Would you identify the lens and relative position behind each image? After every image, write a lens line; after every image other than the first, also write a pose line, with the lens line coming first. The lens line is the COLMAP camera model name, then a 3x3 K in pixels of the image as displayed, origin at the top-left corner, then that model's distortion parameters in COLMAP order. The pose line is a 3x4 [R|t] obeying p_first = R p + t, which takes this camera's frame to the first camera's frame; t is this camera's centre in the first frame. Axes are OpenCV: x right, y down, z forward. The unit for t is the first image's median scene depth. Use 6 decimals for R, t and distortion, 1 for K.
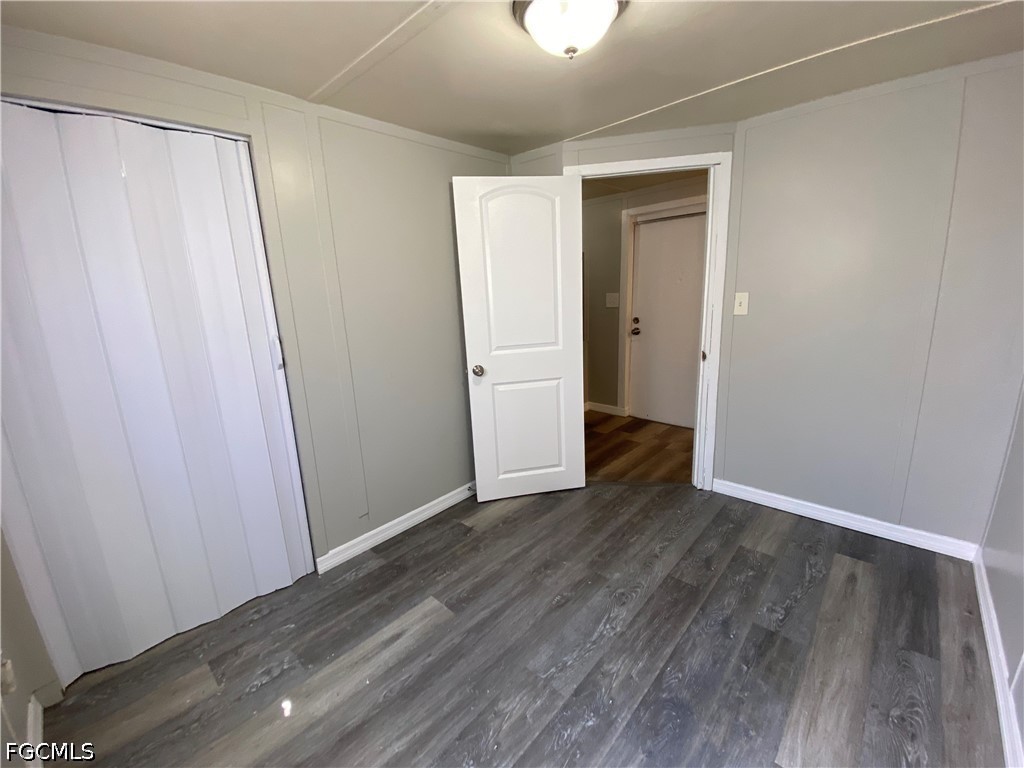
lens RADIAL K [[412.8, 0, 513.9], [0, 412.8, 379.1], [0, 0, 1]] dist [-0.010815, -0.004494]
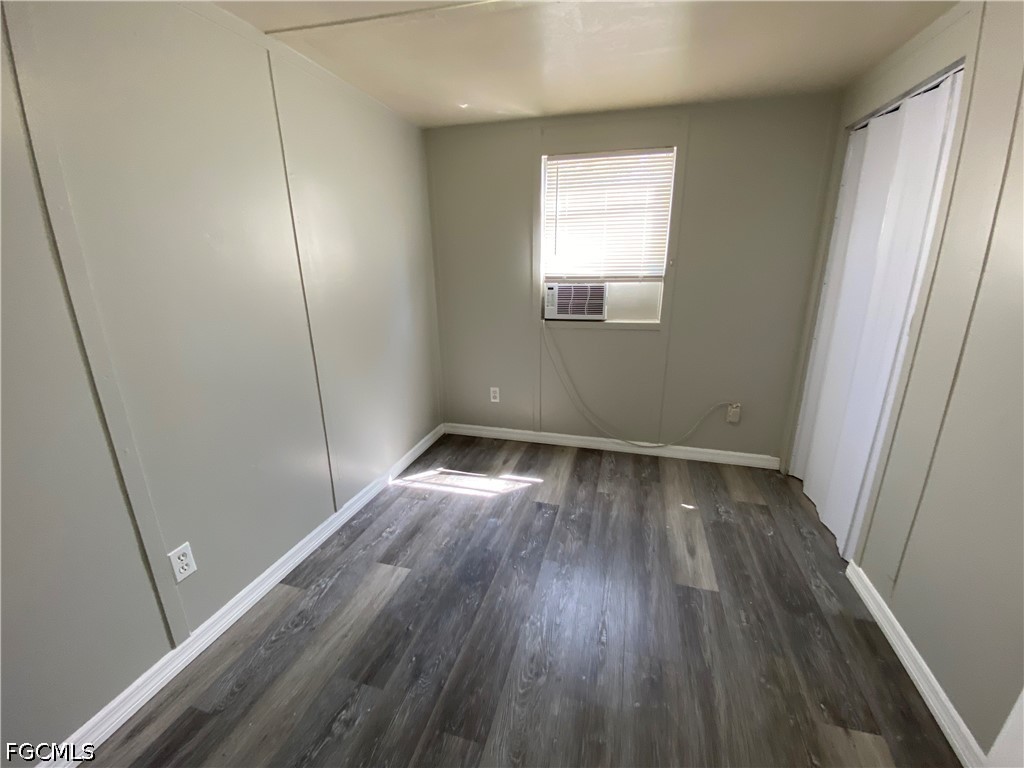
lens RADIAL K [[412.8, 0, 518.6], [0, 412.8, 382.8], [0, 0, 1]] dist [-0.010815, -0.004494]
pose [[-0.885432, 0.178734, -0.429027, 0.590719], [-0.056130, 0.875218, 0.480460, -0.350269], [0.461367, 0.449497, -0.764914, 1.486190]]
